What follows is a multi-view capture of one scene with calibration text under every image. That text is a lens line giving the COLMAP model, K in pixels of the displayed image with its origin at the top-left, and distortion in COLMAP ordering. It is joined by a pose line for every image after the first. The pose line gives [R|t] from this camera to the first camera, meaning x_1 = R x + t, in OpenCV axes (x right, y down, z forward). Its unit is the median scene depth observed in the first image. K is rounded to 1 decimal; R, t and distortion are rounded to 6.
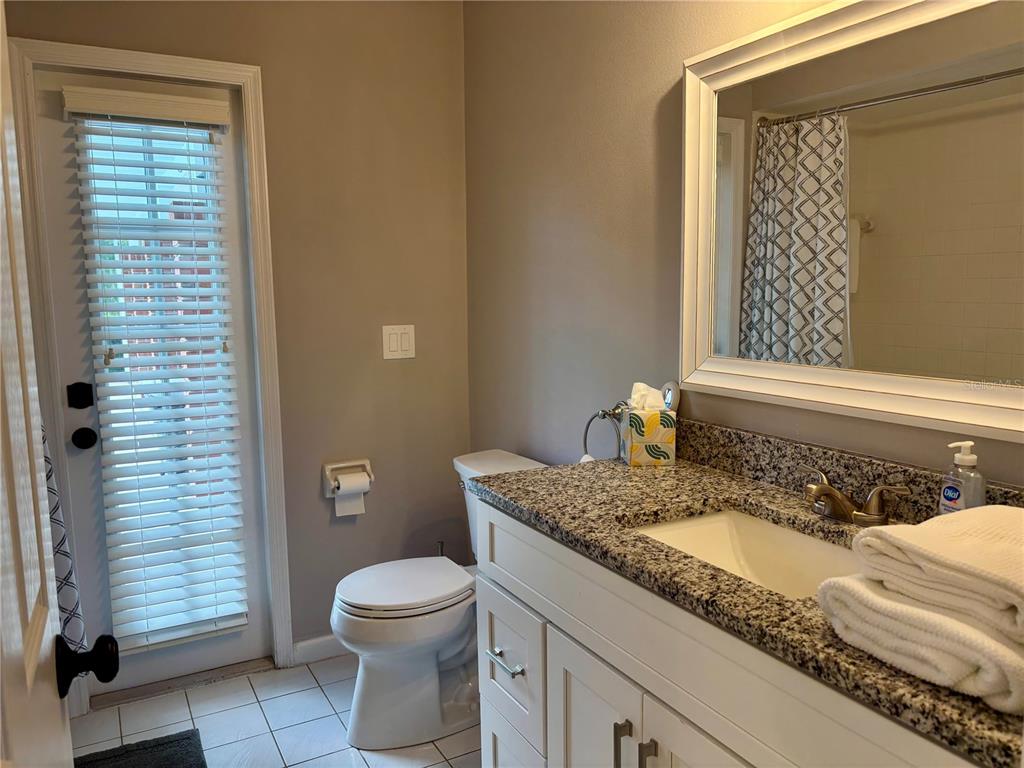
lens RADIAL K [[775.8, 0, 512.1], [0, 775.8, 382.4], [0, 0, 1]] dist [0.063515, -0.078952]
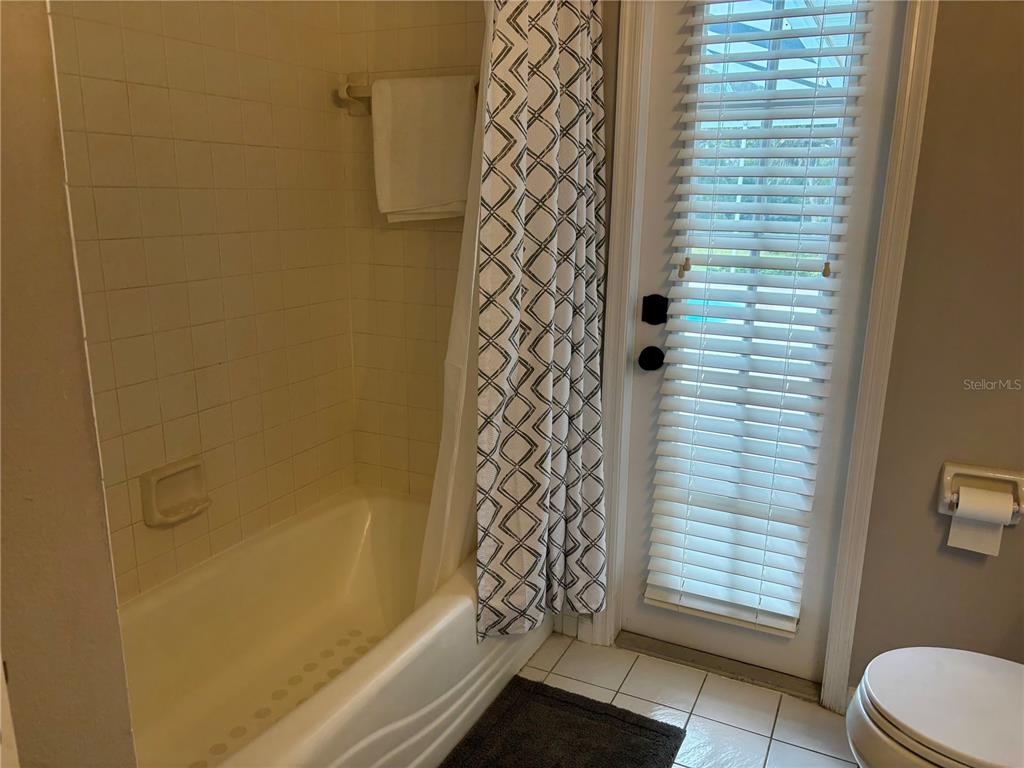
lens RADIAL K [[775.8, 0, 510.5], [0, 775.8, 388.8], [0, 0, 1]] dist [0.063515, -0.078952]
pose [[0.574292, 0.217649, -0.789188, 0.058652], [-0.121391, 0.975994, 0.180832, -0.032390], [0.809601, -0.008050, 0.586926, 0.335499]]
